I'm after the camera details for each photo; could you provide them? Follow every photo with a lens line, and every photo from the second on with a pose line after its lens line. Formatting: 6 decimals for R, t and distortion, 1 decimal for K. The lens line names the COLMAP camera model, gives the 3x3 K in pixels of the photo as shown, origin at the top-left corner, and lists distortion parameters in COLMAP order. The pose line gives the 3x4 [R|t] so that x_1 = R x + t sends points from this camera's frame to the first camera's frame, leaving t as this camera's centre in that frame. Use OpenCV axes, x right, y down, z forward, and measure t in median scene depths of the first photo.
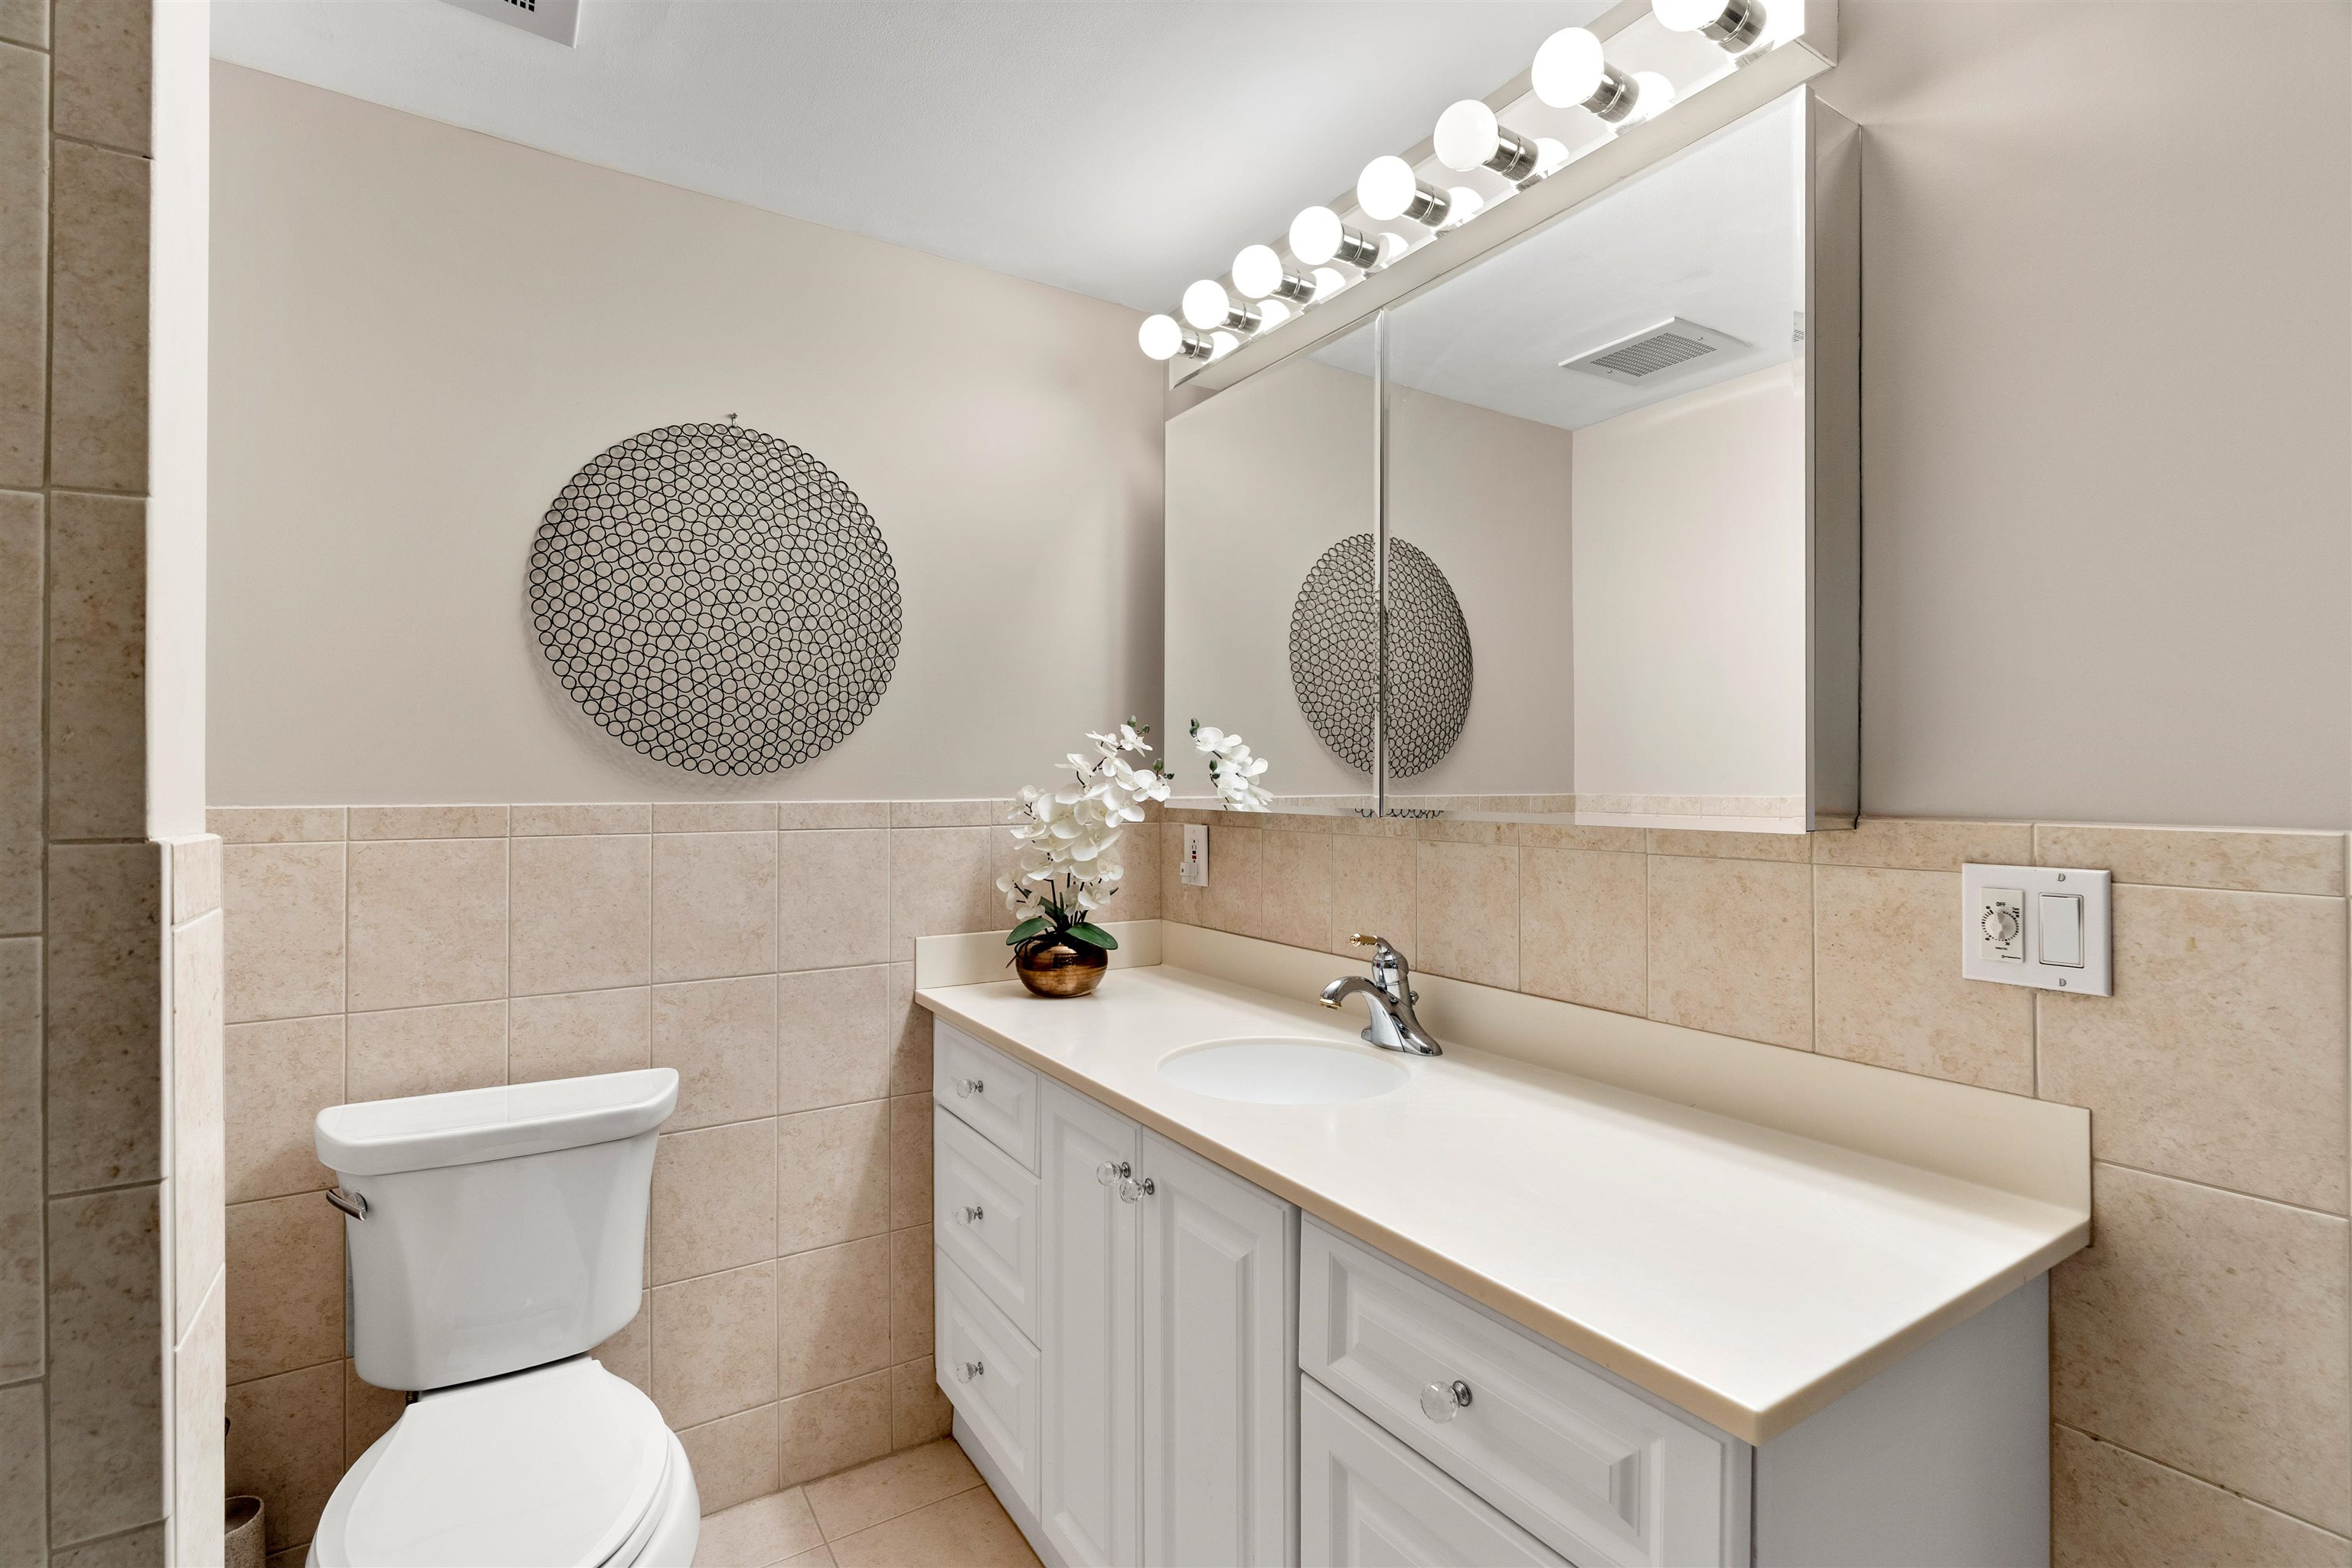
lens RADIAL K [[1074.2, 0, 1178.7], [0, 1074.2, 776.9], [0, 0, 1]] dist [-0.004026, 0.000998]
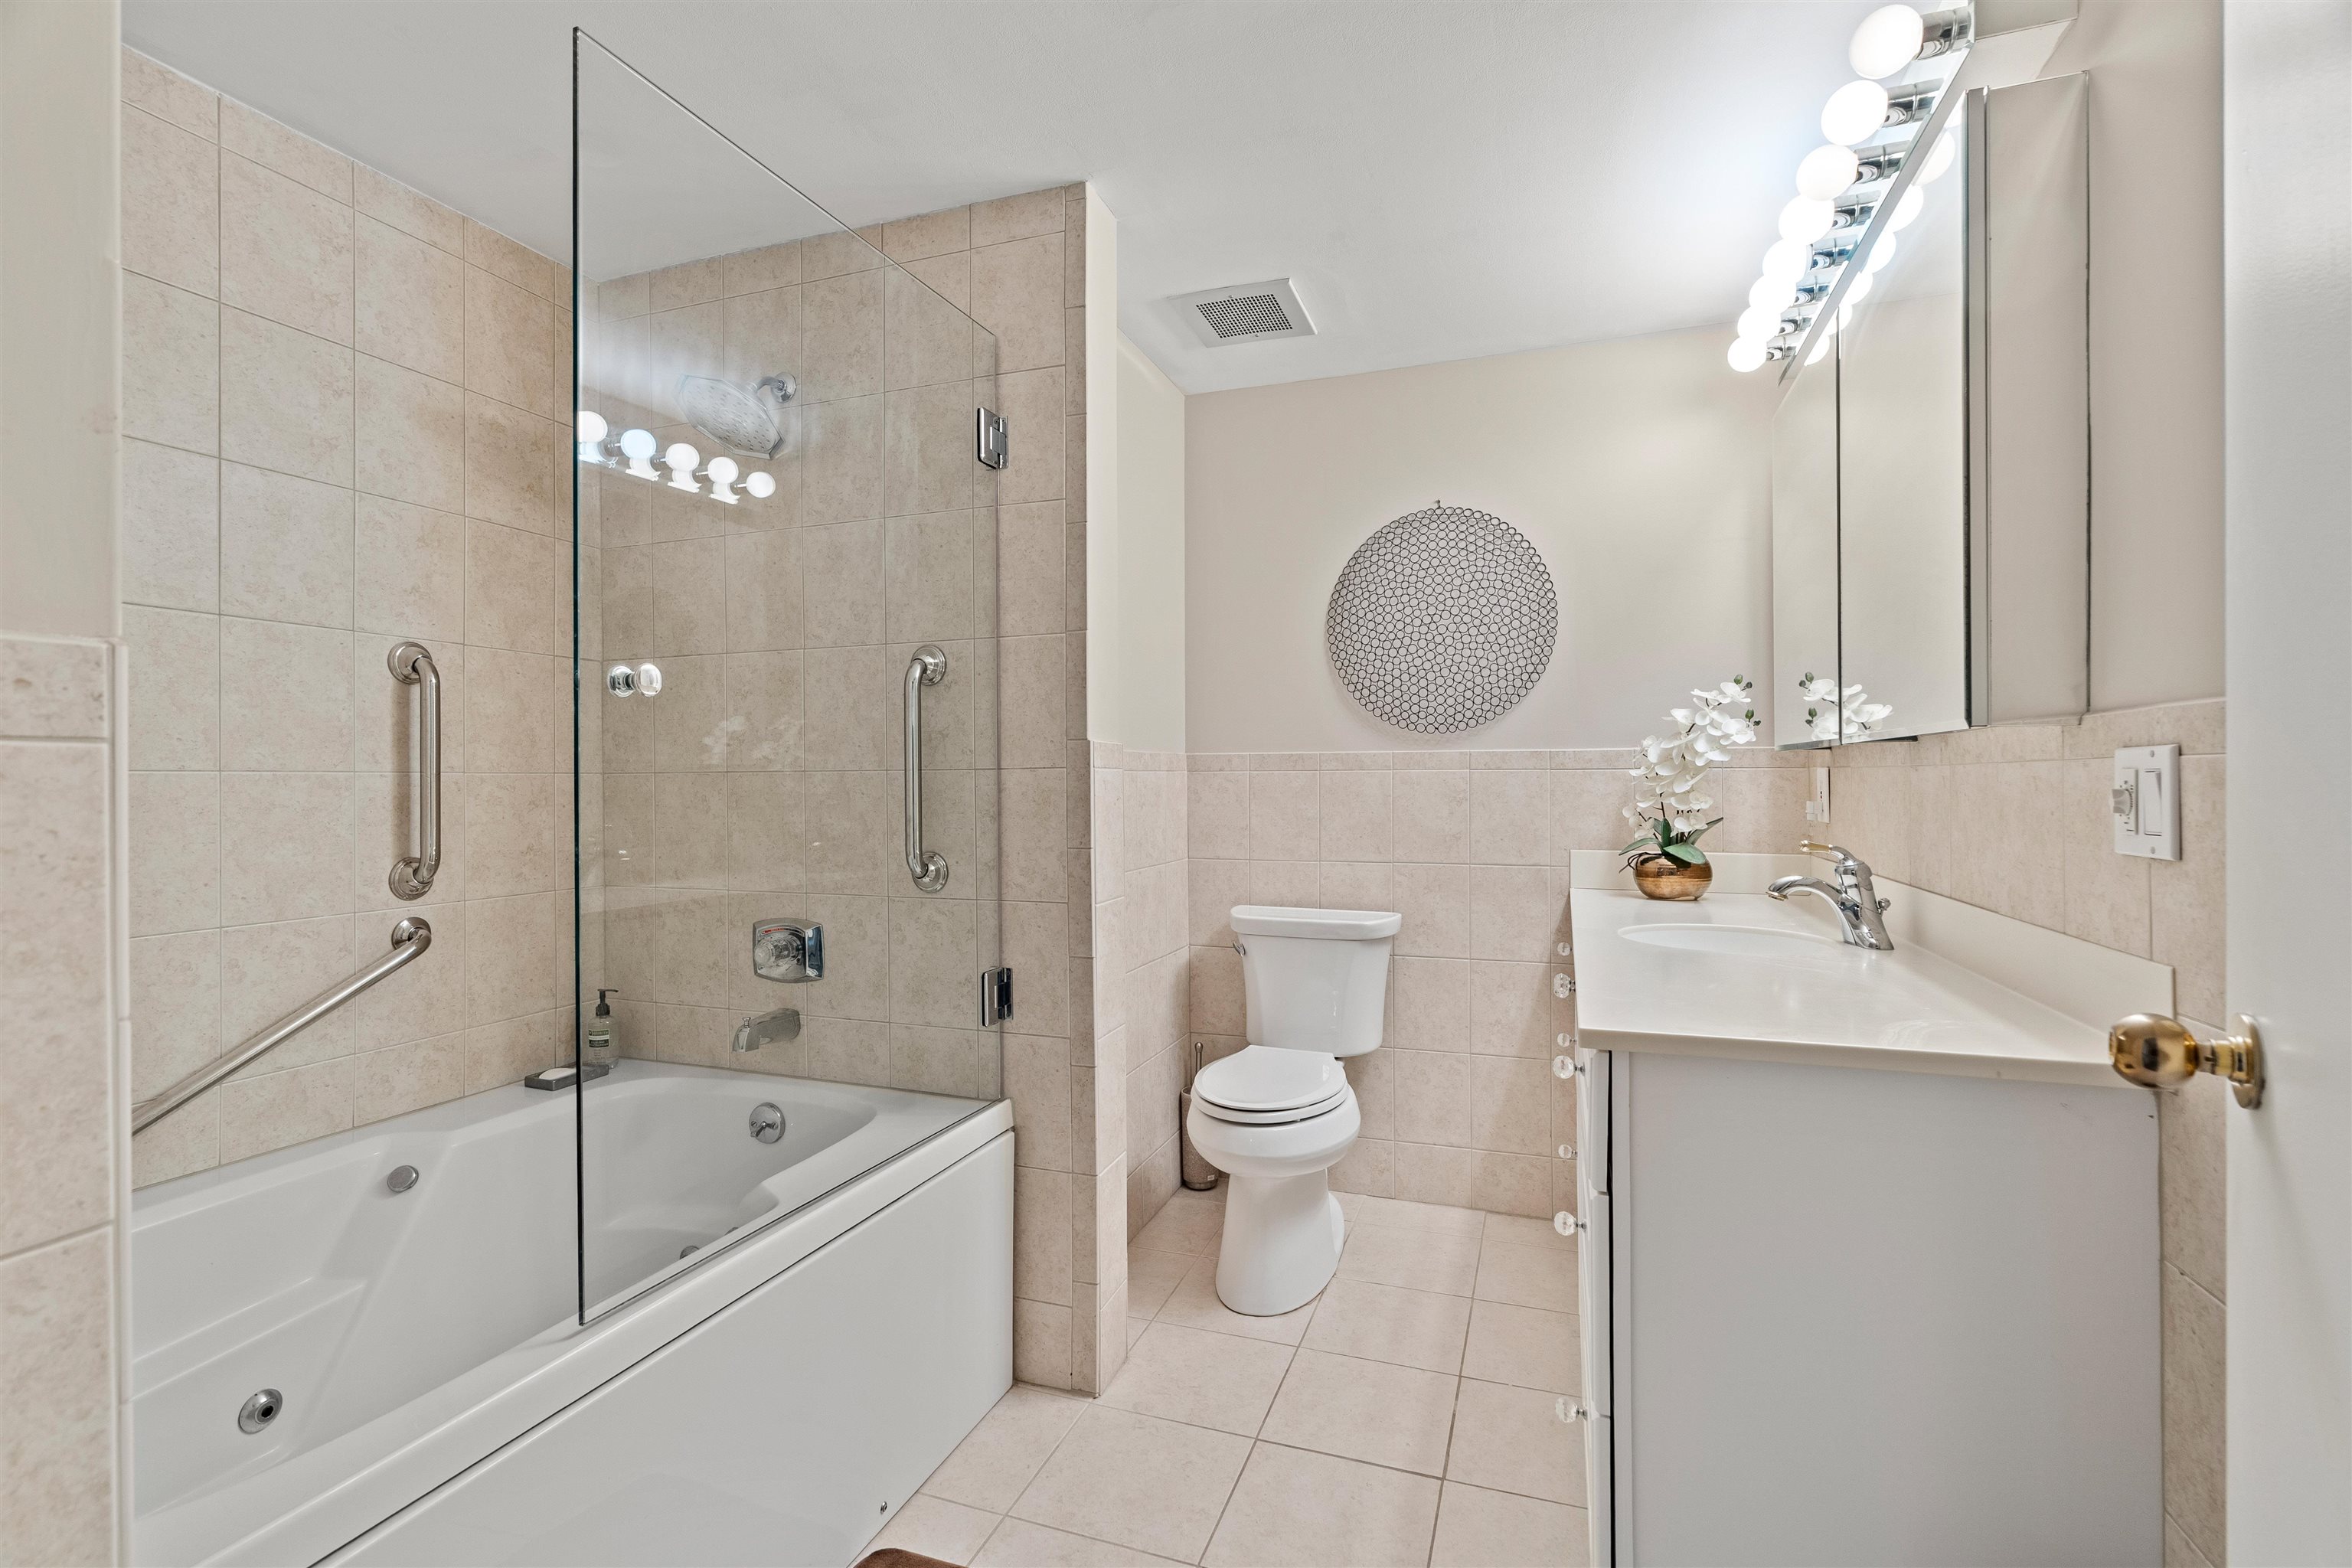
lens RADIAL K [[1074.2, 0, 1176.4], [0, 1074.2, 782.0], [0, 0, 1]] dist [-0.004026, 0.000998]
pose [[0.606075, -0.000809, -0.795407, 0.602836], [0.006564, 0.999971, 0.003985, 0.061542], [0.795380, -0.007636, 0.606063, -0.249106]]
